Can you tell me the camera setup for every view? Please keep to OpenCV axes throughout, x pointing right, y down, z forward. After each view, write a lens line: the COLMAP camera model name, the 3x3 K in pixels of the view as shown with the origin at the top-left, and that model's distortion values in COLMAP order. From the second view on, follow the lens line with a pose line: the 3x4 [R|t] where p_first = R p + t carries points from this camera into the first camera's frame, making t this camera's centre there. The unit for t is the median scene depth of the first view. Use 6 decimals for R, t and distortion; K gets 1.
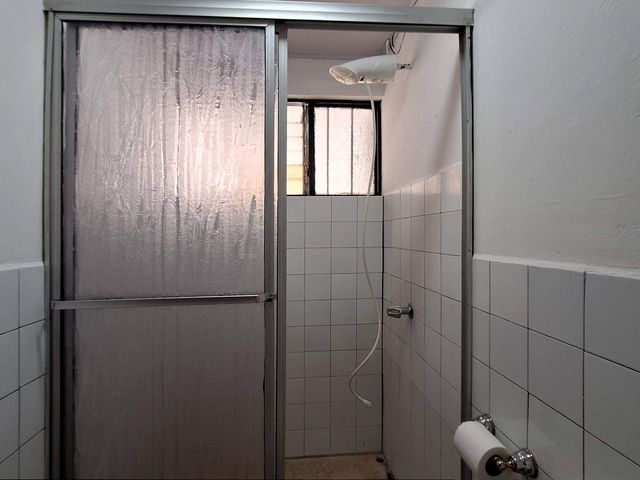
lens RADIAL K [[340.2, 0, 315.7], [0, 340.2, 239.0], [0, 0, 1]] dist [-0.022842, 0.018362]
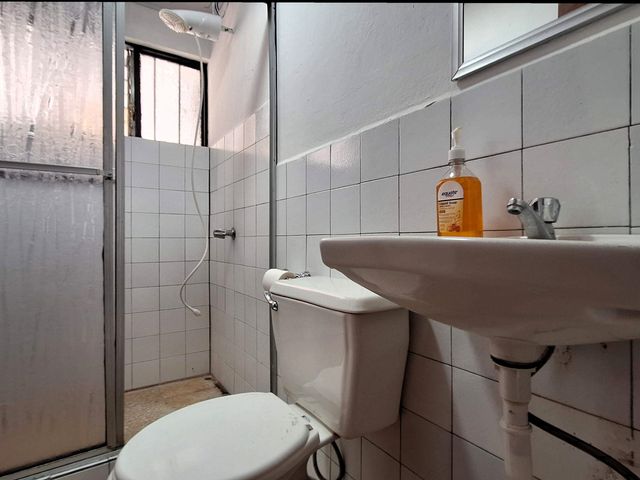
lens RADIAL K [[340.2, 0, 315.7], [0, 340.2, 239.0], [0, 0, 1]] dist [-0.022842, 0.018362]
pose [[0.876613, -0.004938, 0.481171, -0.037797], [0.005995, 0.999982, -0.000658, 0.198631], [-0.481159, 0.003461, 0.876626, -0.165616]]
